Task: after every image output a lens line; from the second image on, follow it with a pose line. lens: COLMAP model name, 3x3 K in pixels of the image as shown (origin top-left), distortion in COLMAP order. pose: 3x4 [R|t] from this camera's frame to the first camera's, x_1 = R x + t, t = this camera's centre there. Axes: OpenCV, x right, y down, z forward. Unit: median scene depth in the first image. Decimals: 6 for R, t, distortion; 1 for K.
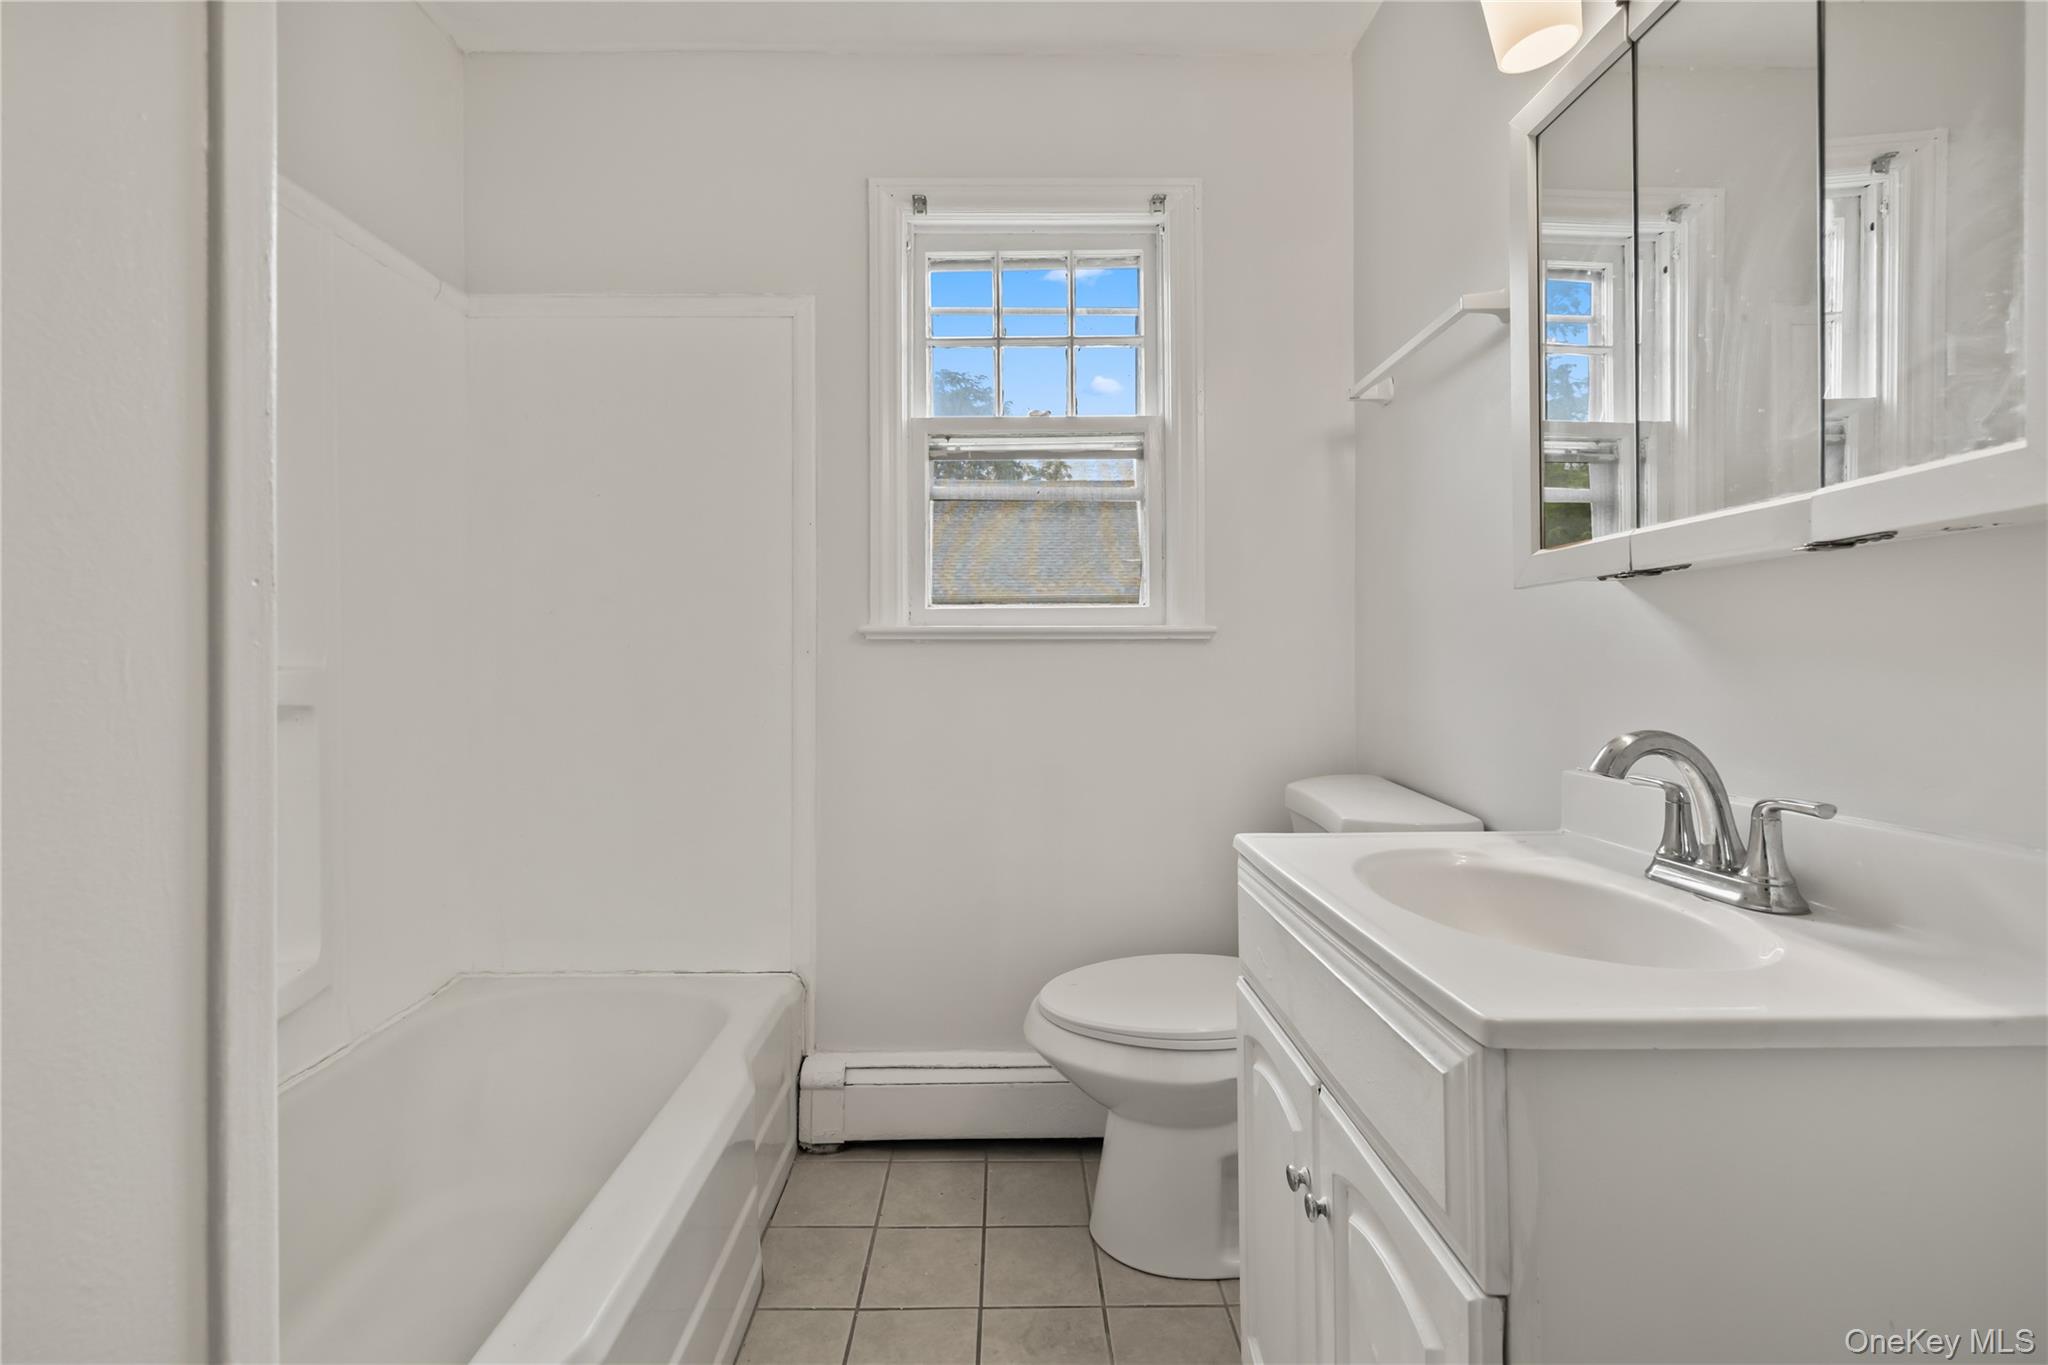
lens RADIAL K [[861.5, 0, 1014.6], [0, 861.5, 671.7], [0, 0, 1]] dist [0.001641, 0.000069]
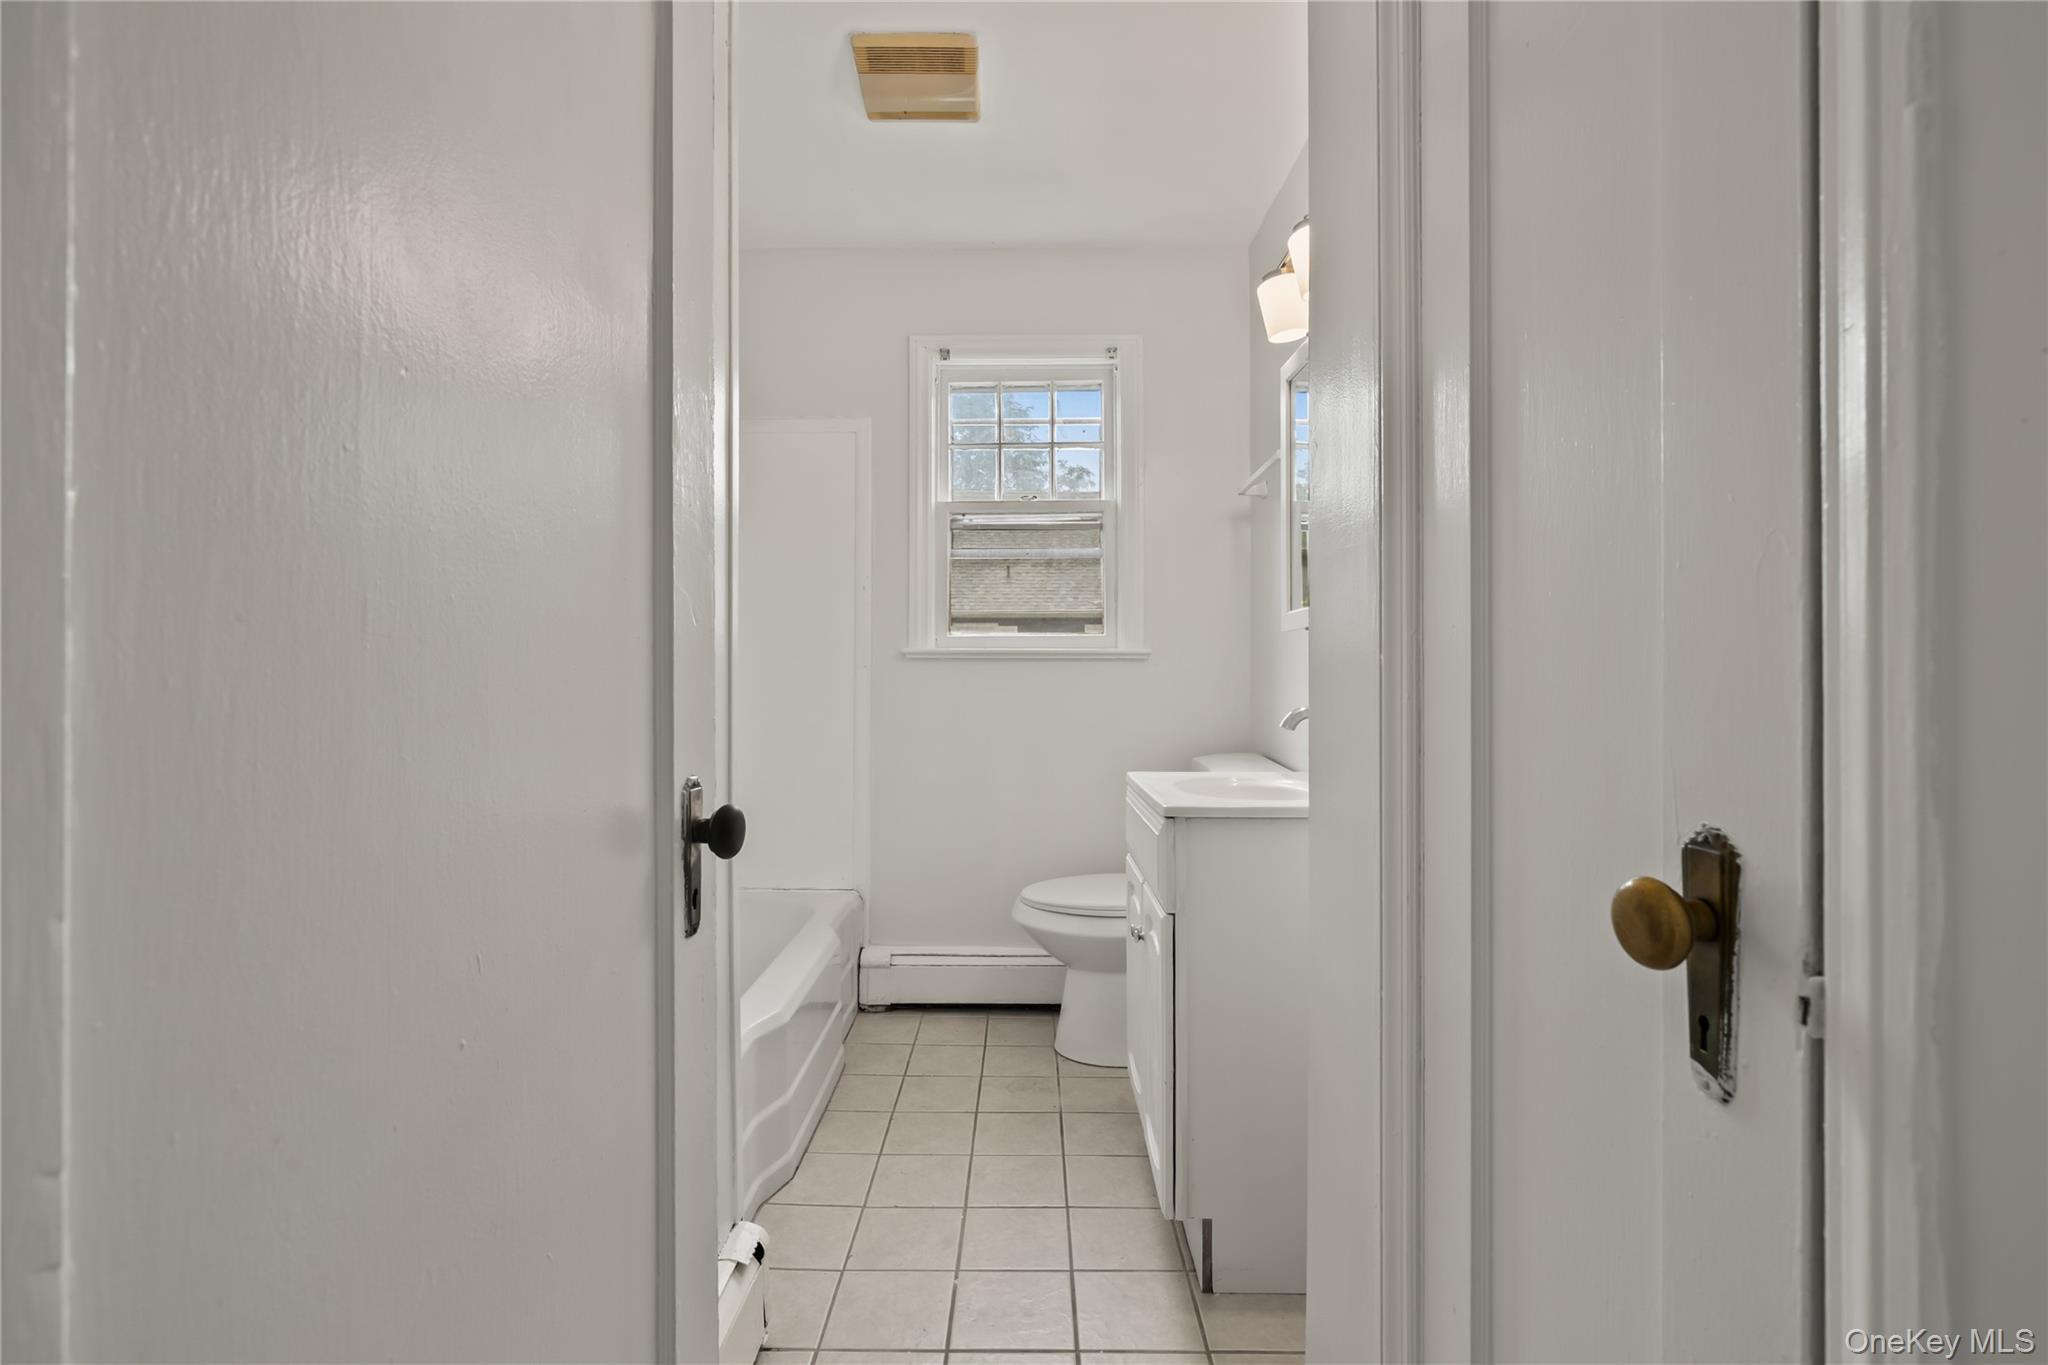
lens RADIAL K [[910.8, 0, 1024.0], [0, 910.8, 682.5], [0, 0, 1]] dist [-0.005348, 0.000323]
pose [[0.999911, 0.003881, -0.012739, 0.043892], [-0.003970, 0.999968, -0.006937, 0.013327], [0.012711, 0.006987, 0.999895, -0.517883]]
